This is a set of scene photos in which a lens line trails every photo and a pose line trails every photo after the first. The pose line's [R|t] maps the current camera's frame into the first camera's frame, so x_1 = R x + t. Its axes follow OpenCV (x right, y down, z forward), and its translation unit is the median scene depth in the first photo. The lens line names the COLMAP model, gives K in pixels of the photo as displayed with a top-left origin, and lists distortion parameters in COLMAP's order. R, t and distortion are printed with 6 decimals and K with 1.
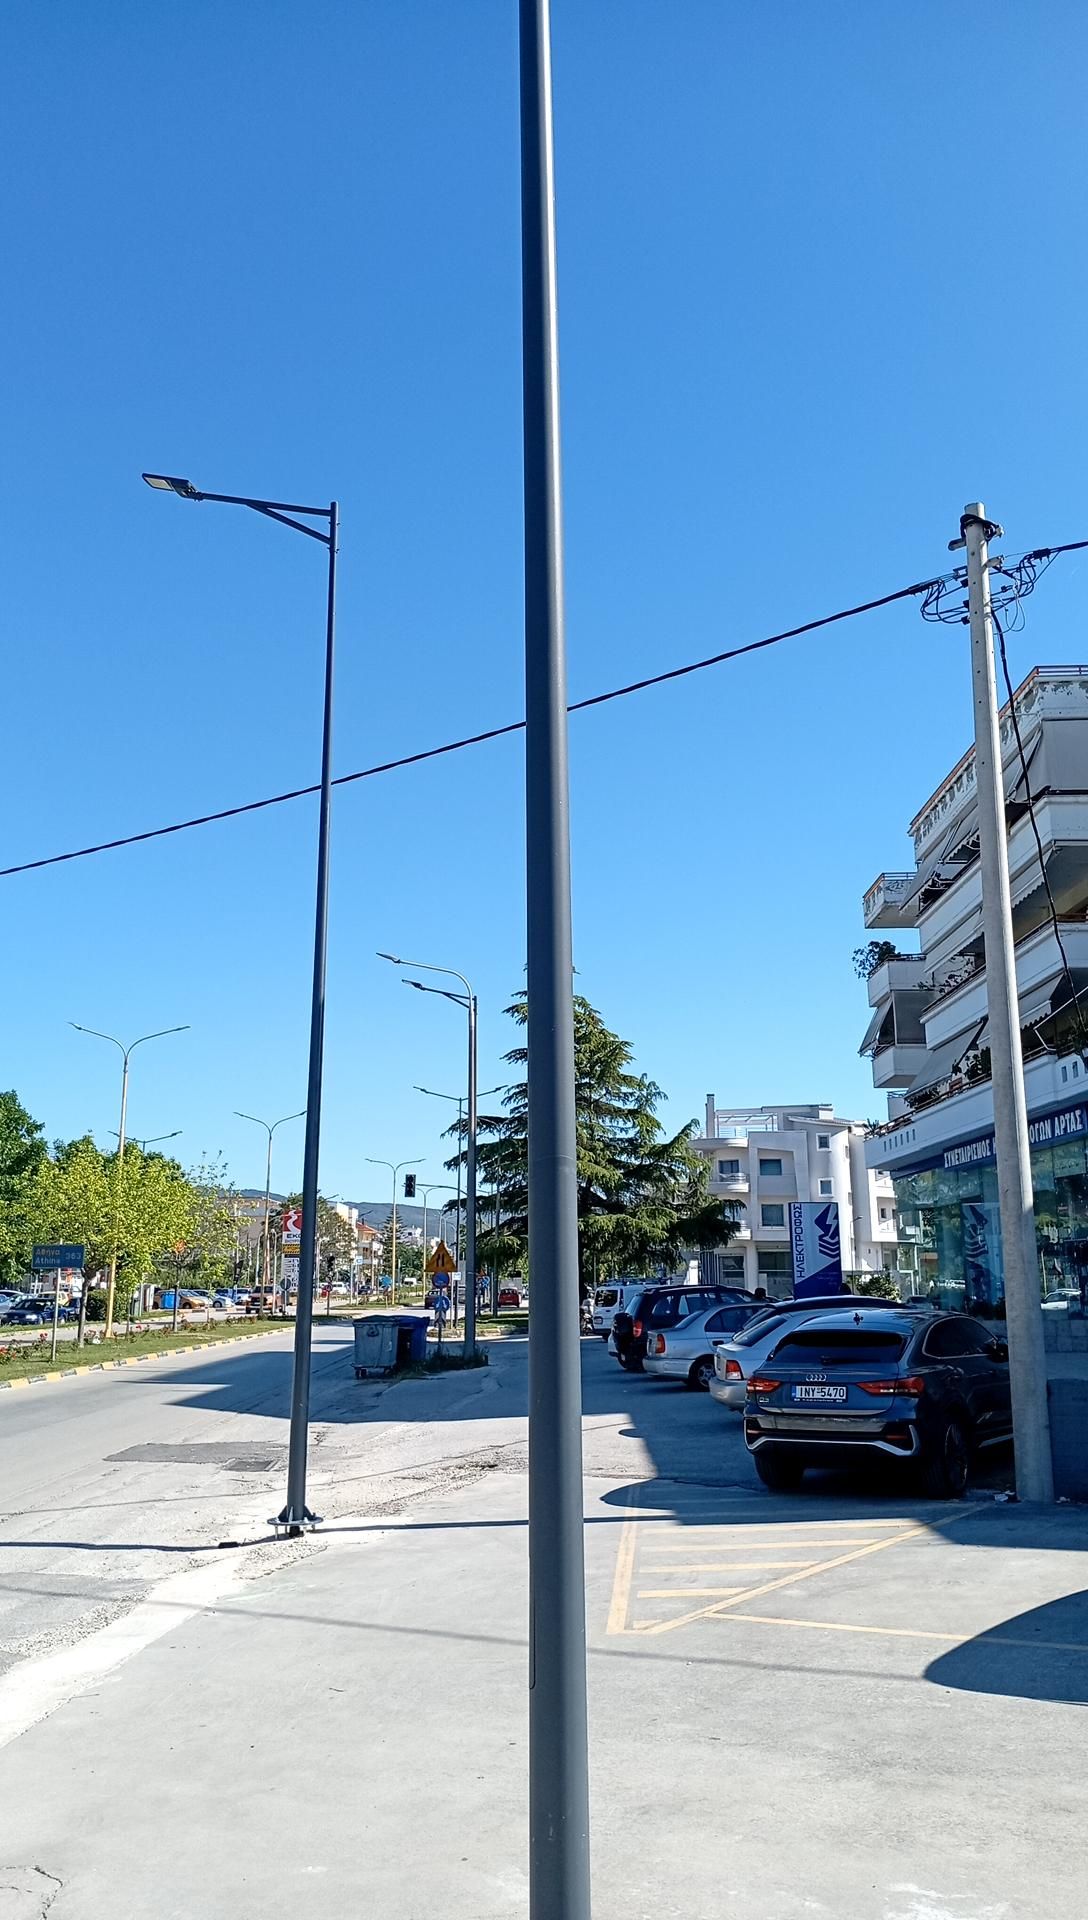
lens RADIAL K [[1468.4, 0, 598.9], [0, 1468.4, 956.6], [0, 0, 1]] dist [0.106986, -0.275758]
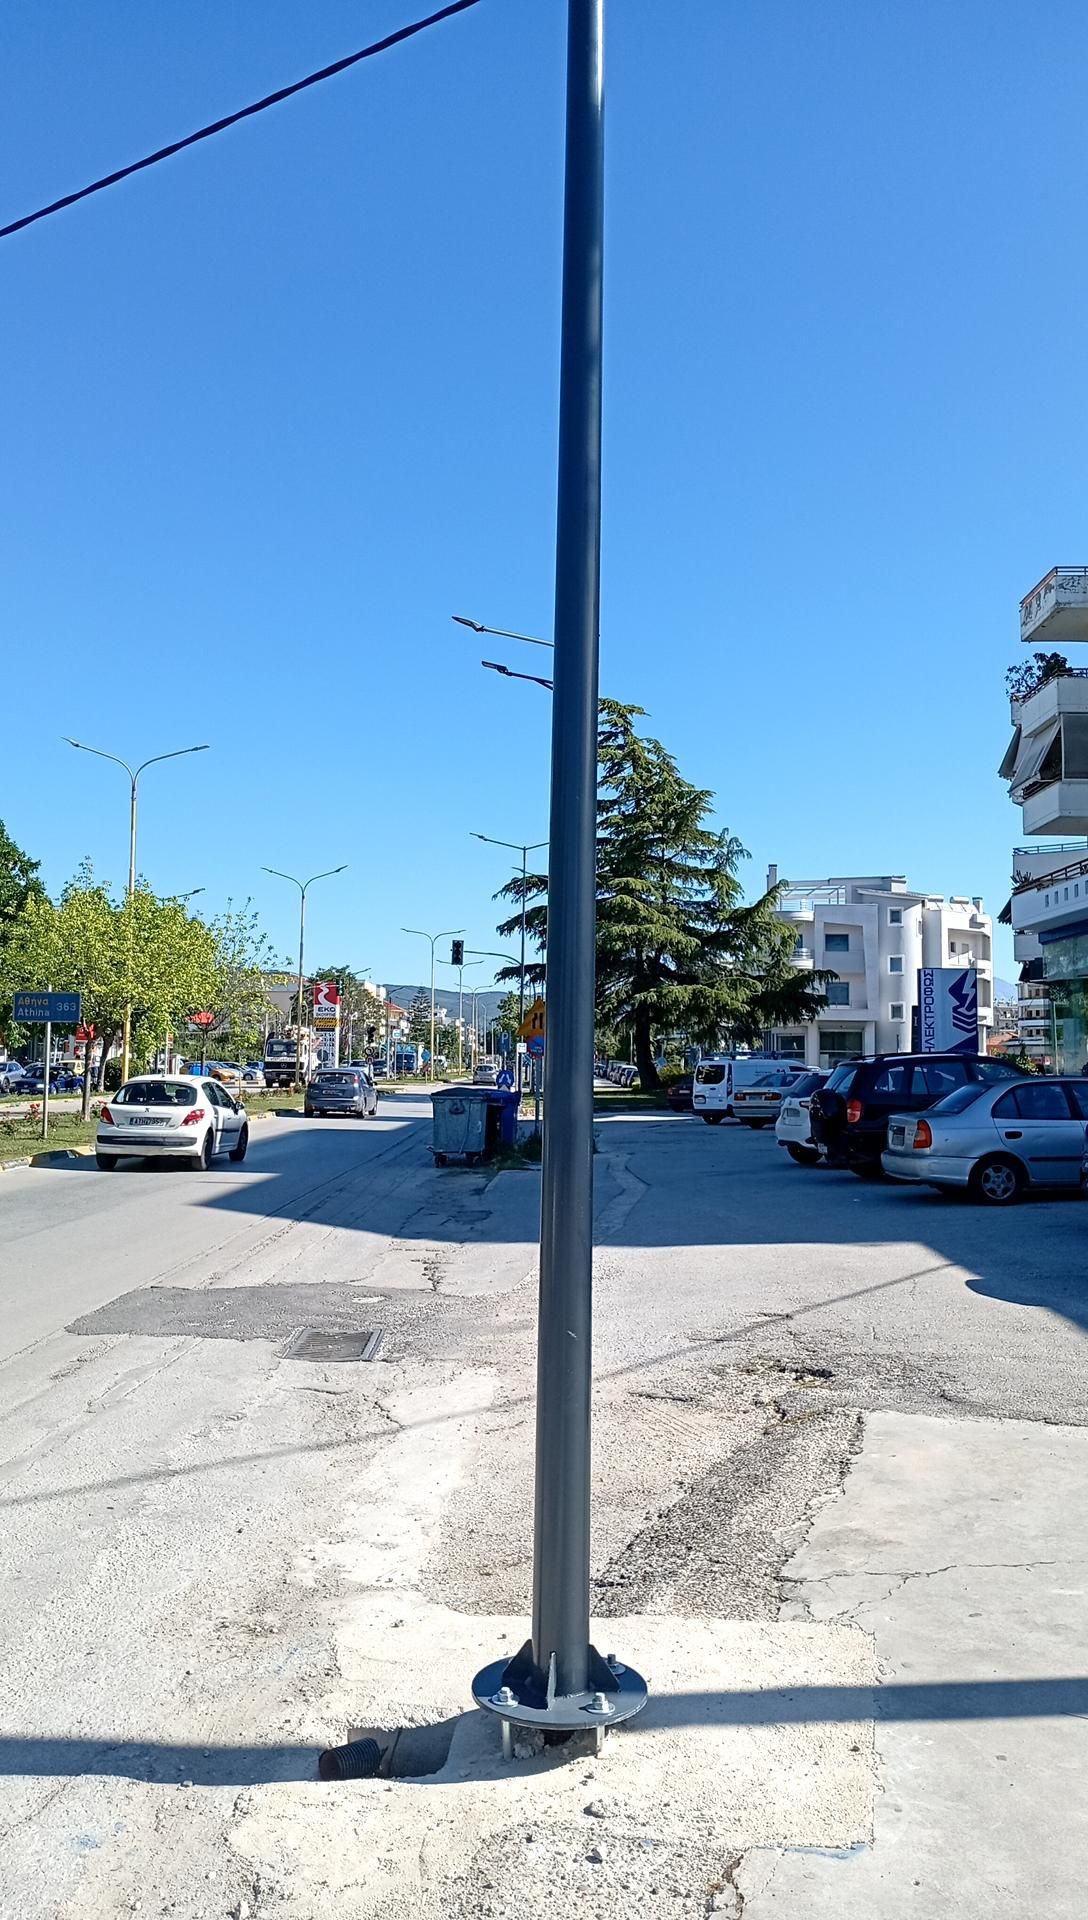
lens RADIAL K [[1468.4, 0, 598.9], [0, 1468.4, 956.6], [0, 0, 1]] dist [0.106986, -0.275758]
pose [[0.999821, 0.013530, -0.013236, -0.031998], [-0.011486, 0.989527, 0.143891, 0.029608], [0.015044, -0.143713, 0.989505, 0.116872]]
